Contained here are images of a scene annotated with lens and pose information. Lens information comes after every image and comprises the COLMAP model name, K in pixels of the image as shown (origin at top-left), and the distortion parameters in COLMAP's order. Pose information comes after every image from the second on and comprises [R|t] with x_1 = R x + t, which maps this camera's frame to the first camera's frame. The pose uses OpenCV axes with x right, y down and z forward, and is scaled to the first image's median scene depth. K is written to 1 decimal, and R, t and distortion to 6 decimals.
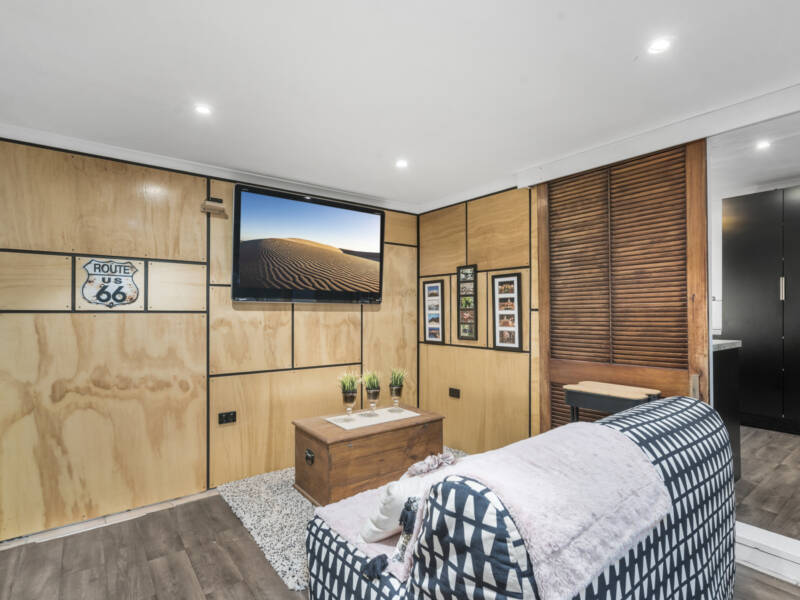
lens RADIAL K [[424.9, 0, 399.5], [0, 424.9, 303.5], [0, 0, 1]] dist [0.000738, 0.000046]
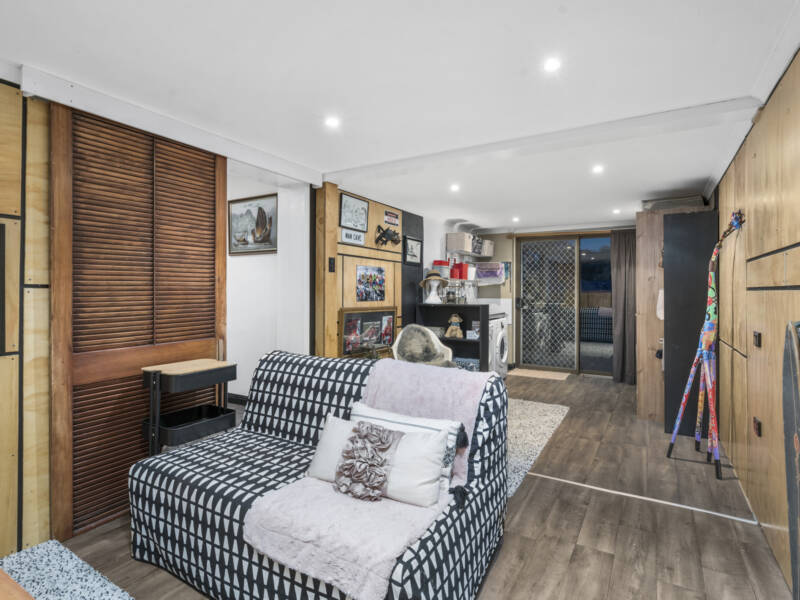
lens RADIAL K [[421.8, 0, 398.0], [0, 421.8, 292.9], [0, 0, 1]] dist [-0.003122, -0.000799]
pose [[-0.362262, 0.003774, 0.932069, -0.569170], [-0.015552, 0.999828, -0.010093, 0.026934], [-0.931946, -0.018152, -0.362141, 0.821343]]
